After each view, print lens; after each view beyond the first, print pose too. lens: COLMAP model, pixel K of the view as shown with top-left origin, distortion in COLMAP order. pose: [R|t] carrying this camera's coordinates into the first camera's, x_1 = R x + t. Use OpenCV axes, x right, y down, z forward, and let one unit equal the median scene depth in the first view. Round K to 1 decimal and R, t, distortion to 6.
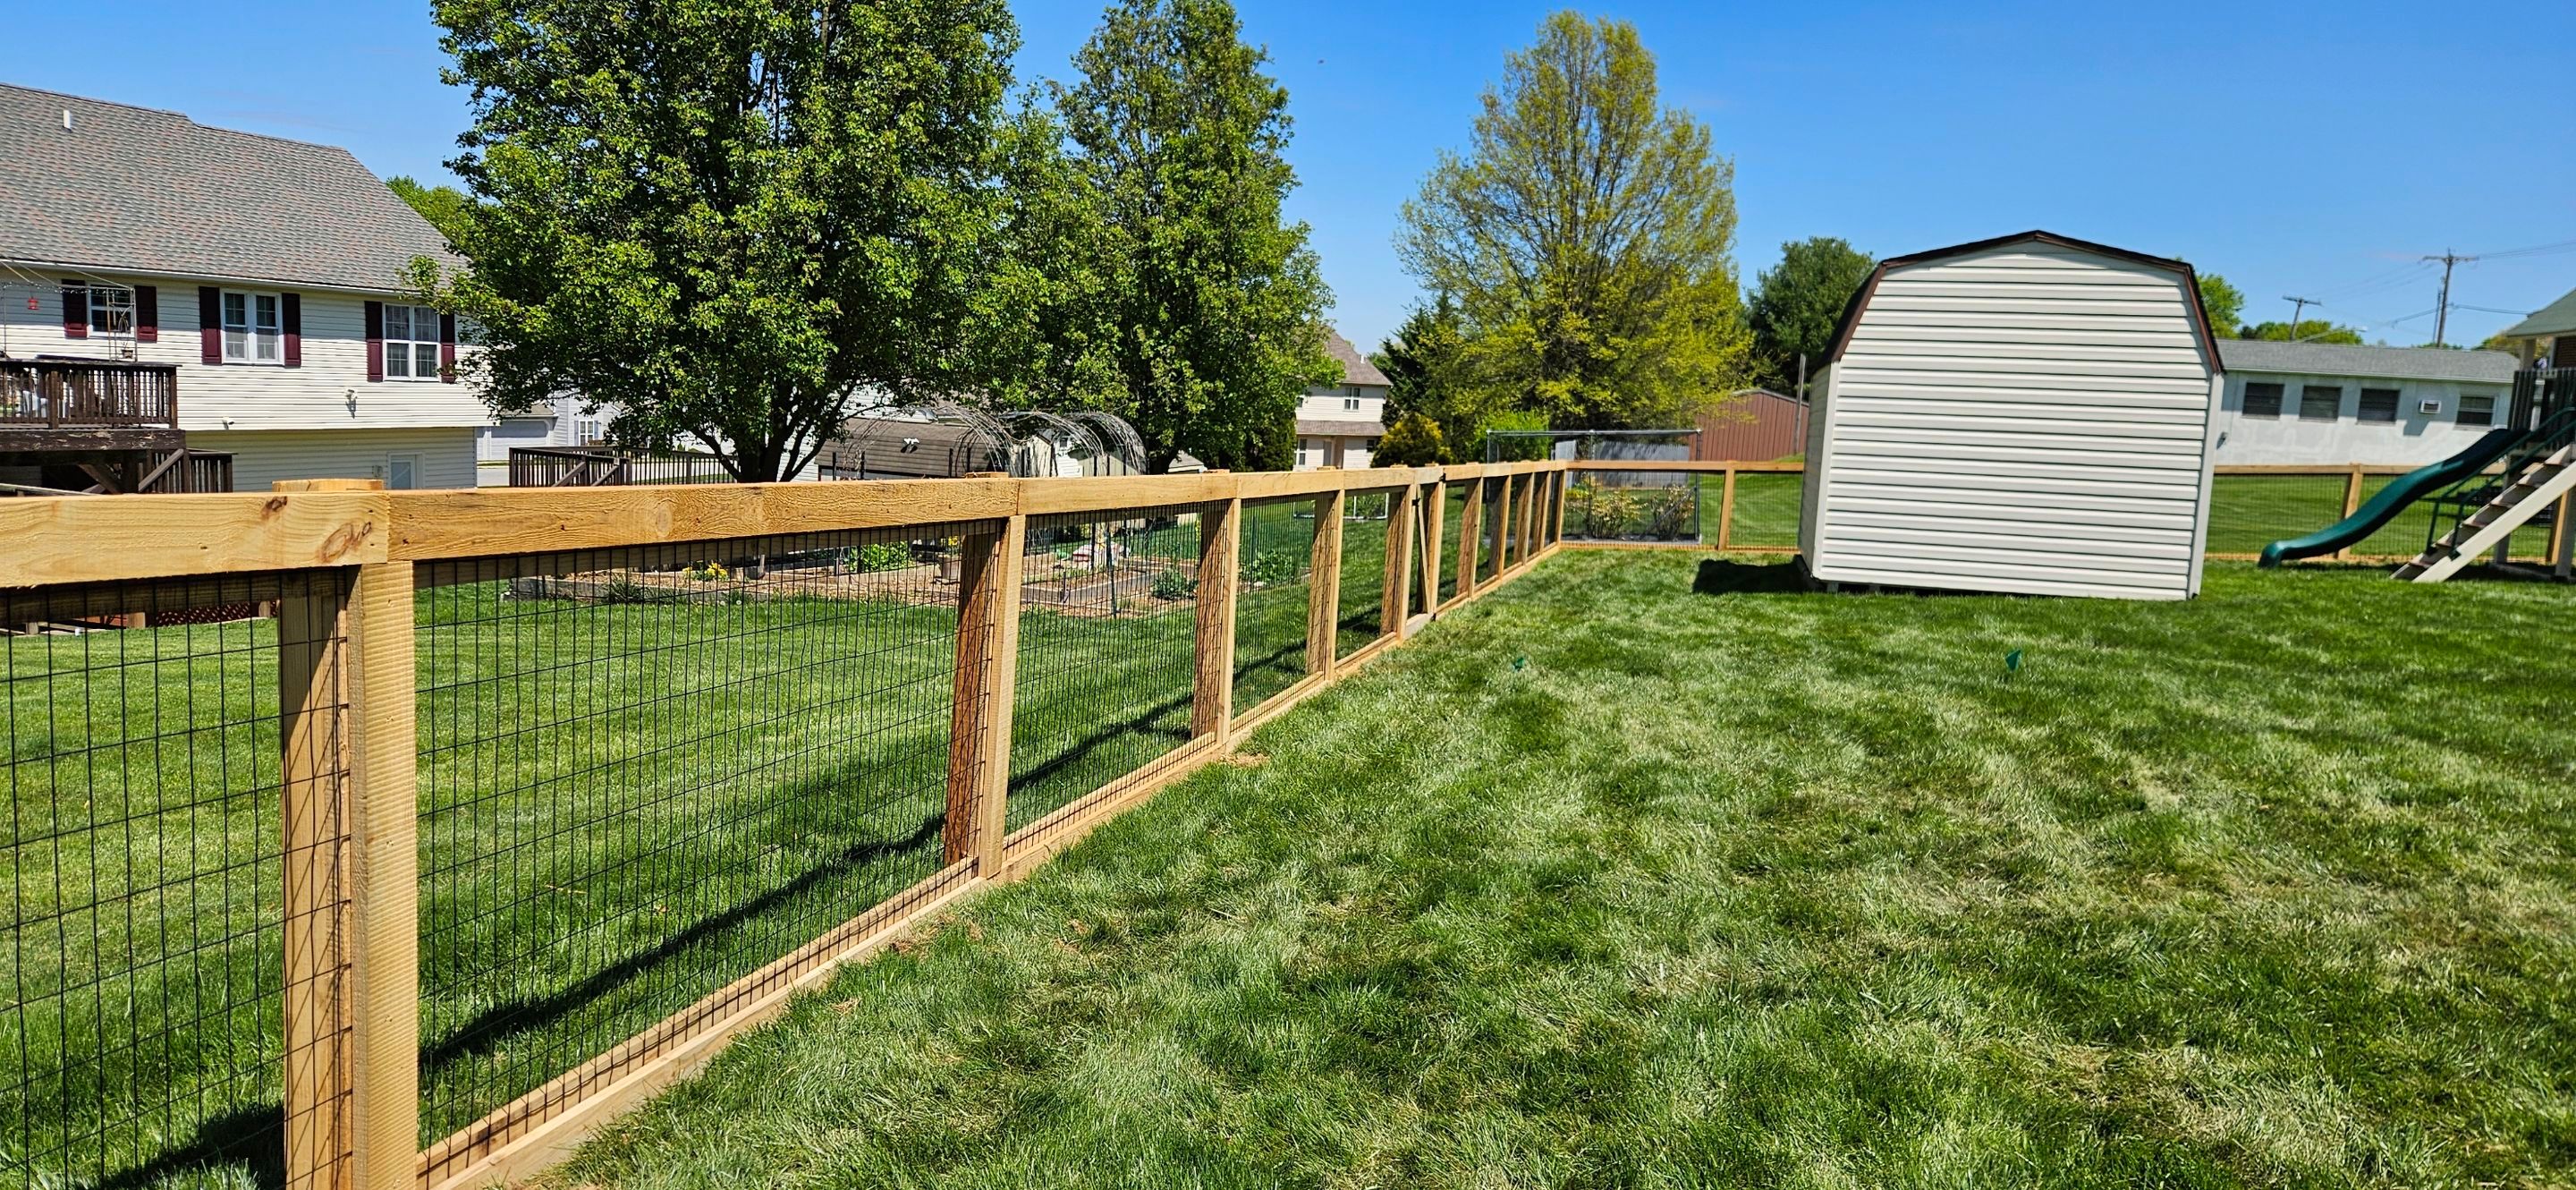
lens RADIAL K [[1767.2, 0, 1261.8], [0, 1767.2, 603.1], [0, 0, 1]] dist [0.054597, -0.005453]
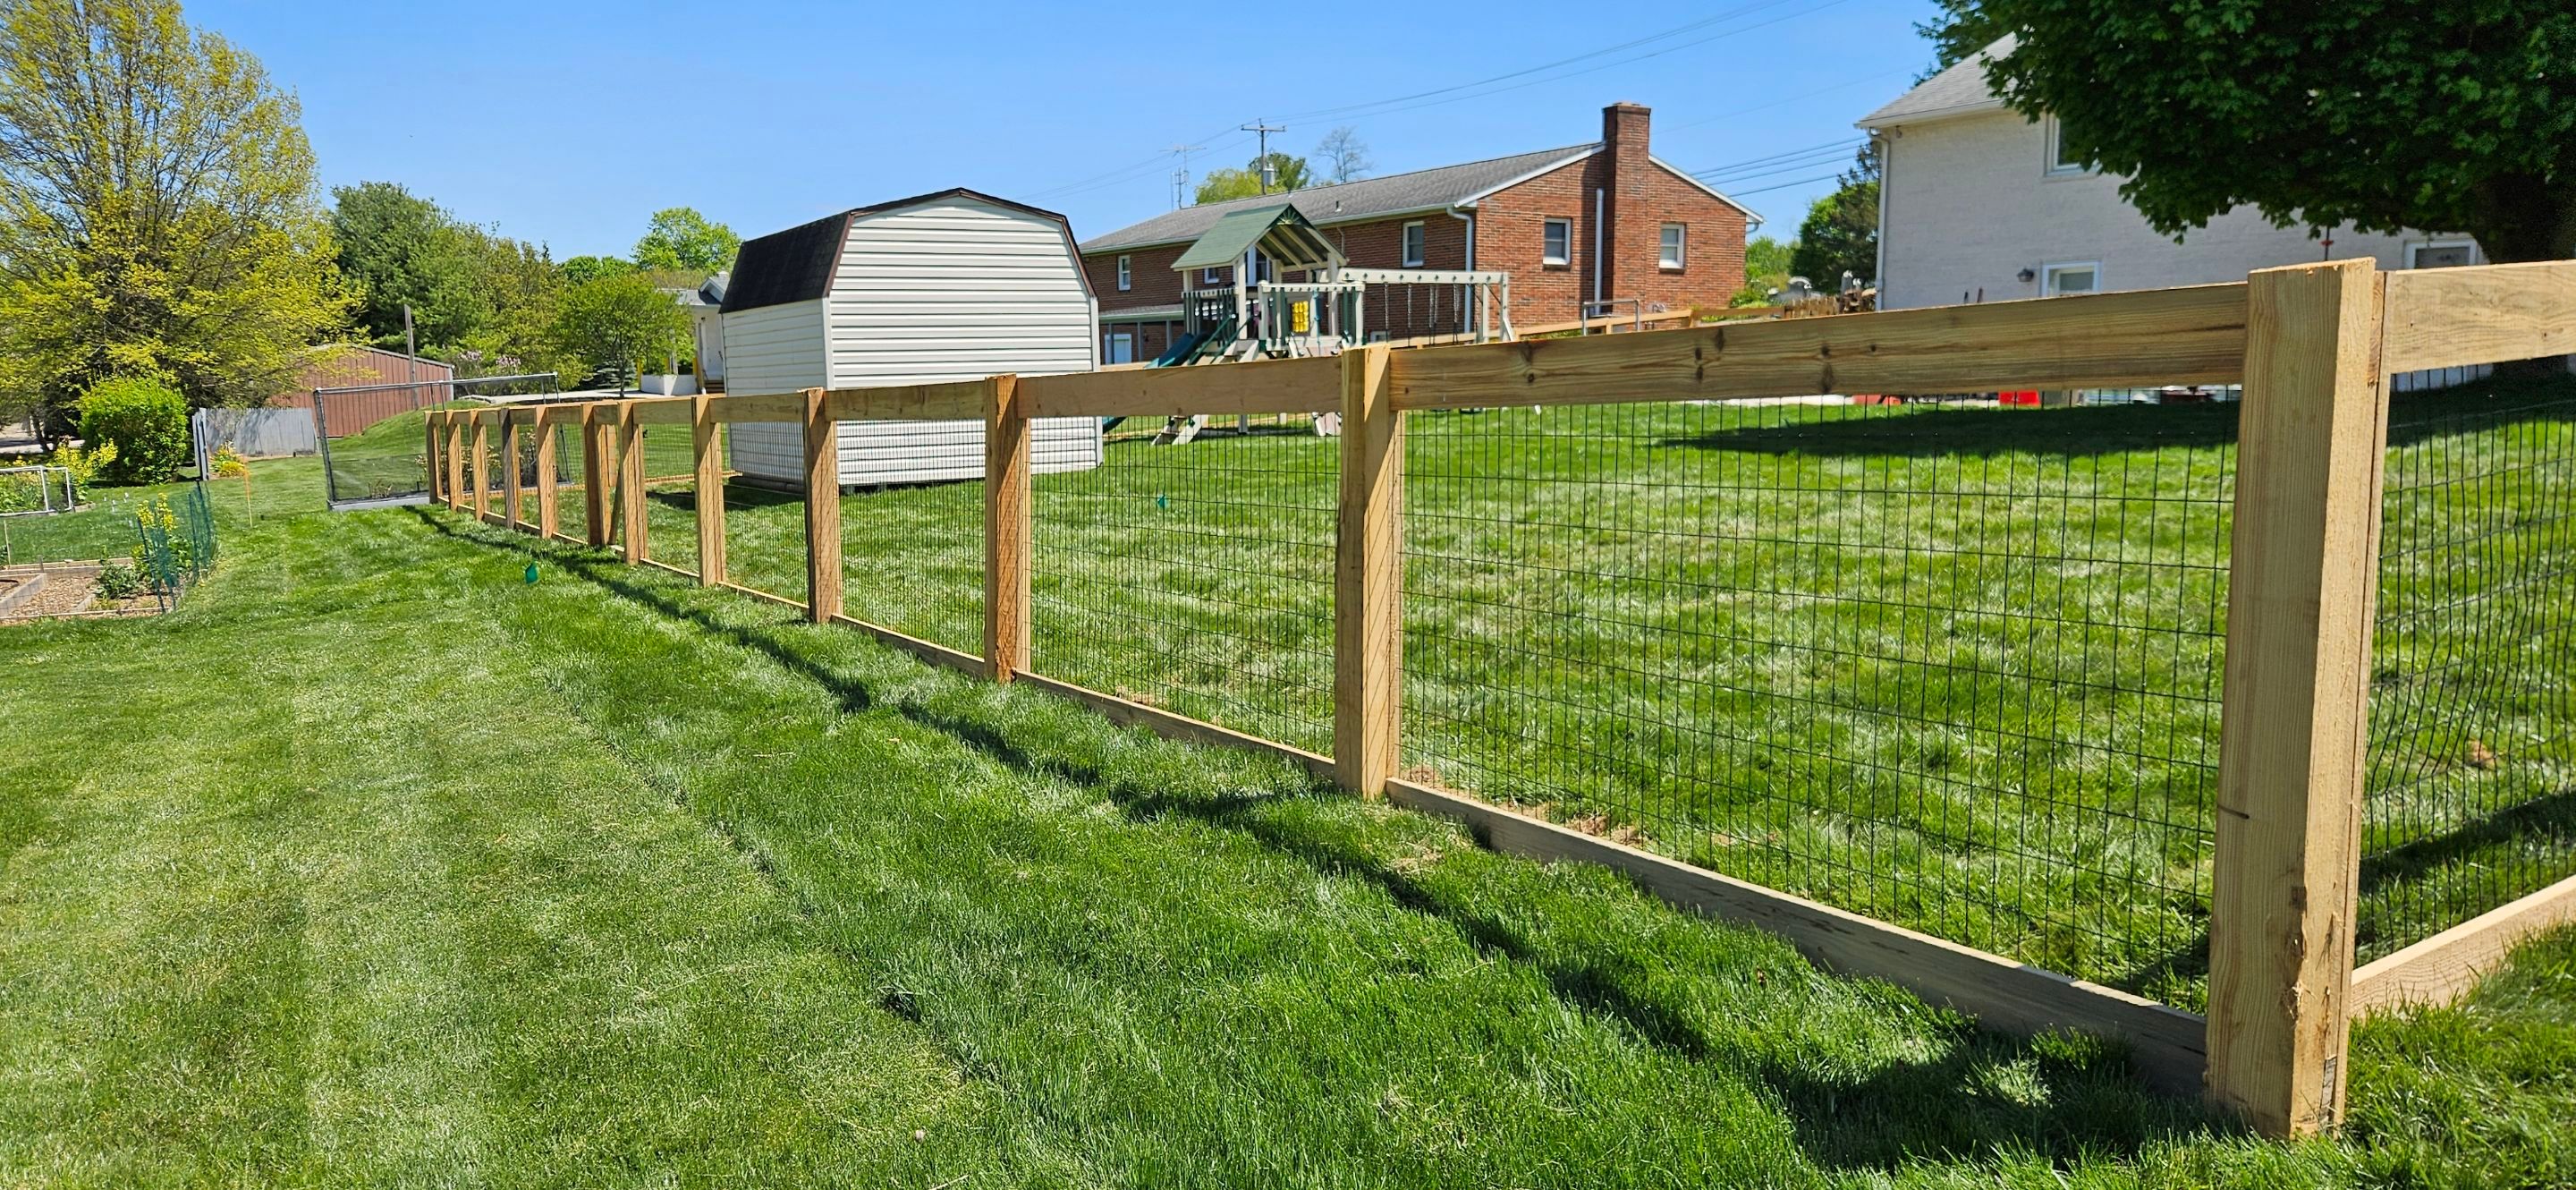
lens RADIAL K [[1767.2, 0, 1283.7], [0, 1767.2, 583.5], [0, 0, 1]] dist [0.054597, -0.005453]
pose [[0.696783, -0.152070, 0.700977, -0.075866], [0.139436, 0.987342, 0.075592, 0.000723], [-0.703599, 0.045070, 0.709167, -0.006269]]
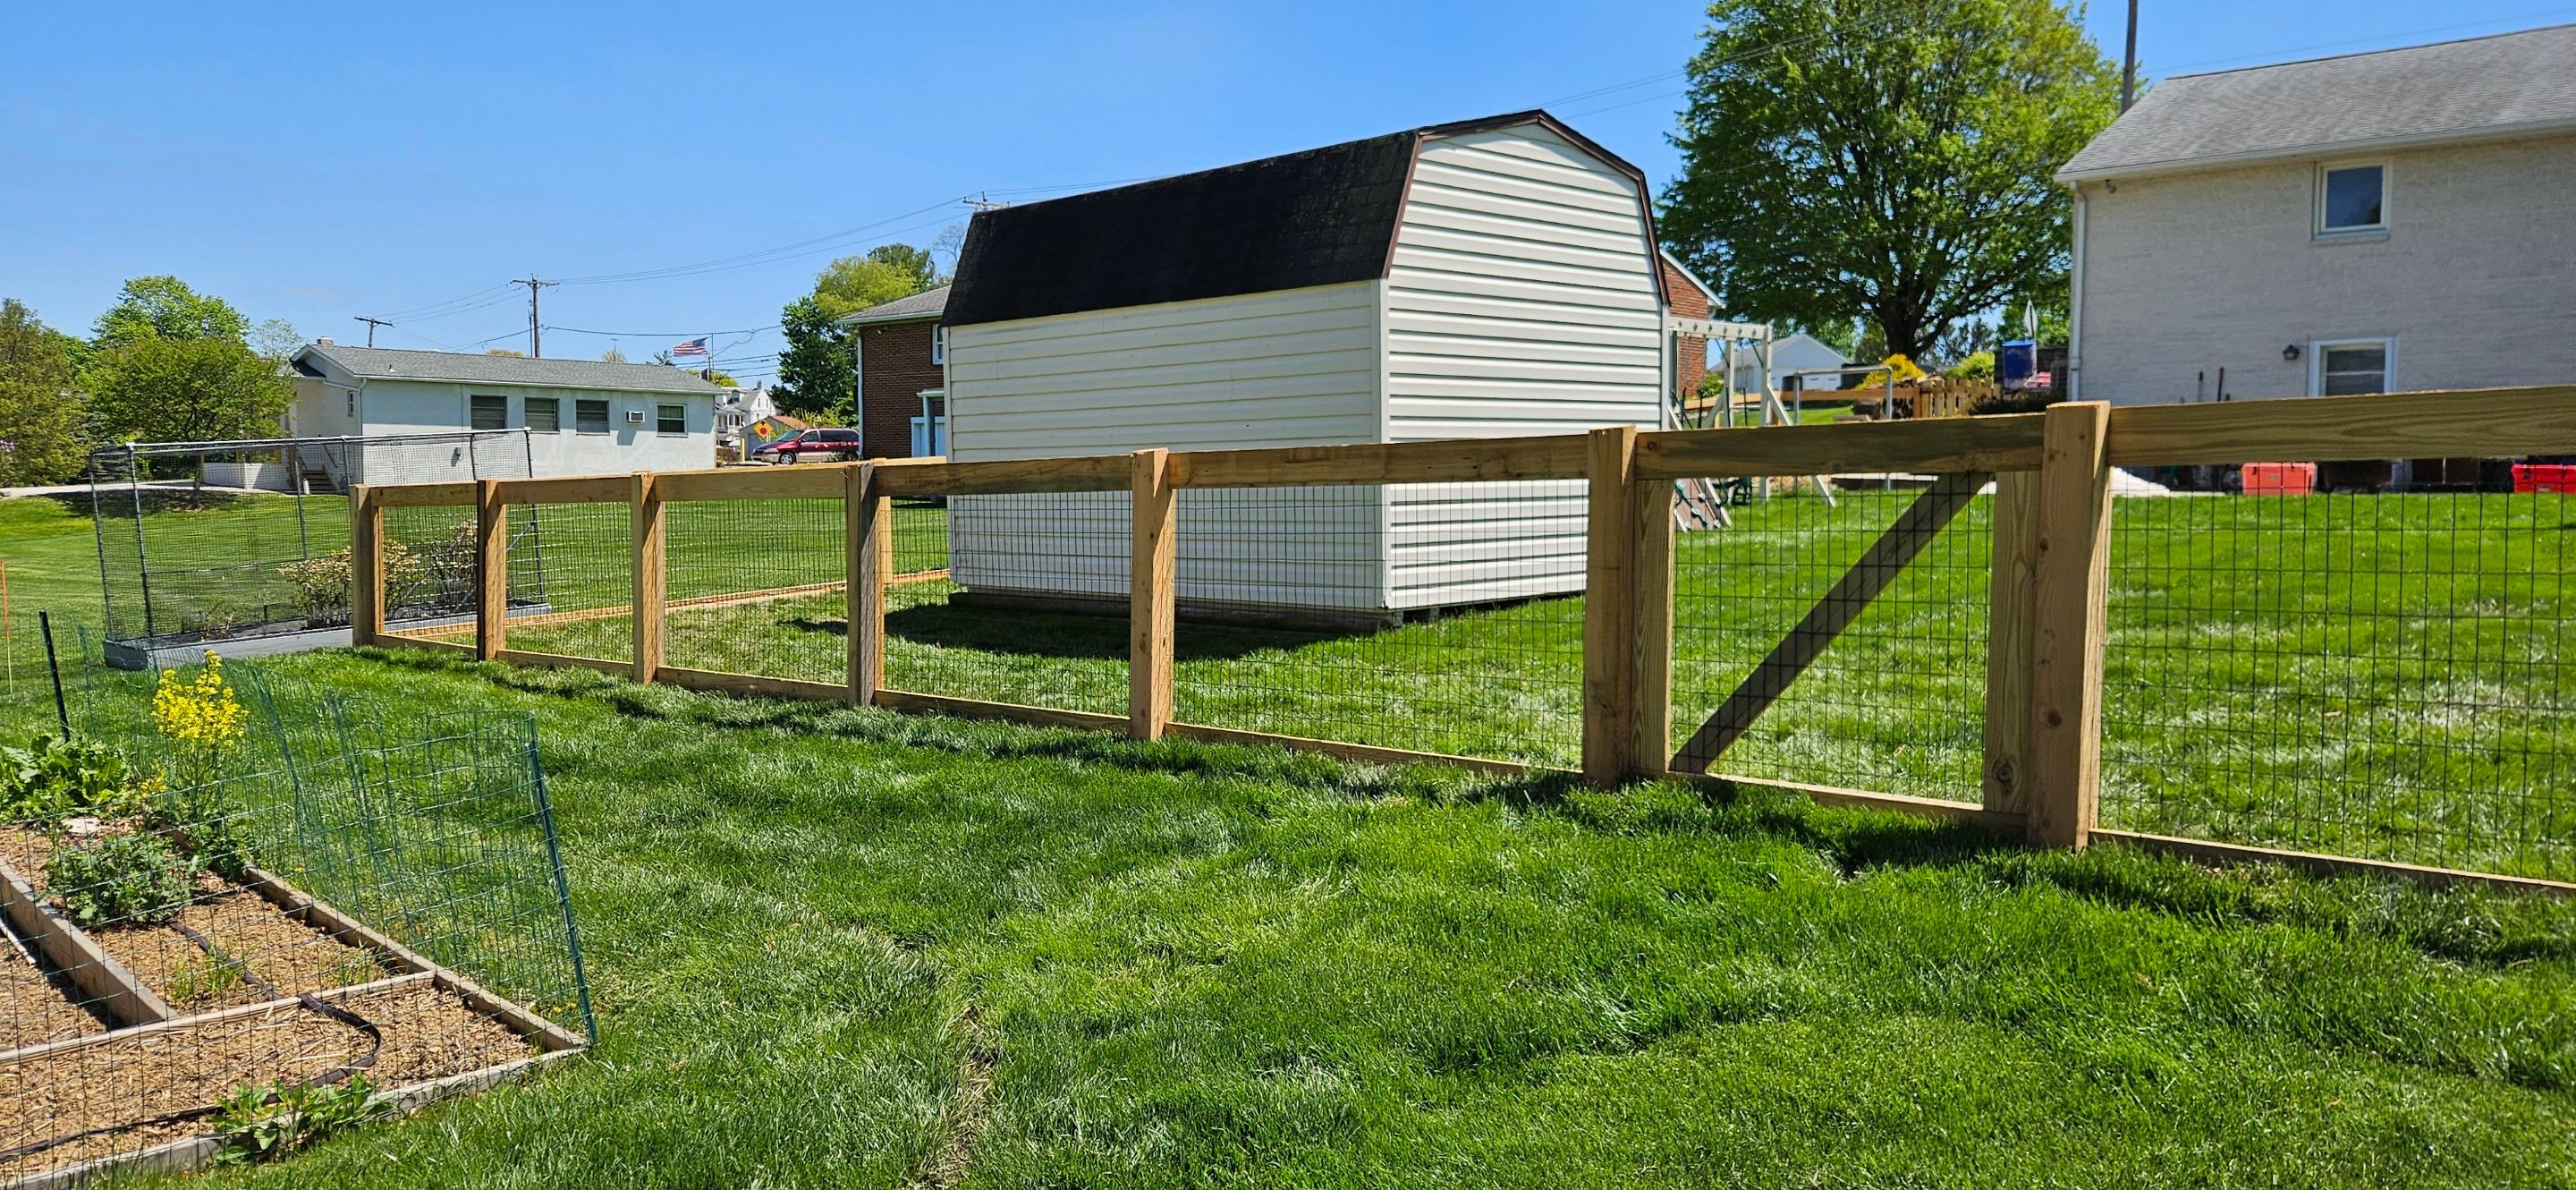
lens RADIAL K [[1767.2, 0, 1274.4], [0, 1767.2, 587.4], [0, 0, 1]] dist [0.054597, -0.005453]
pose [[0.501964, -0.111710, 0.857644, -0.066522], [0.133026, 0.989796, 0.051065, -0.014927], [-0.854597, 0.088456, 0.511702, 0.172745]]
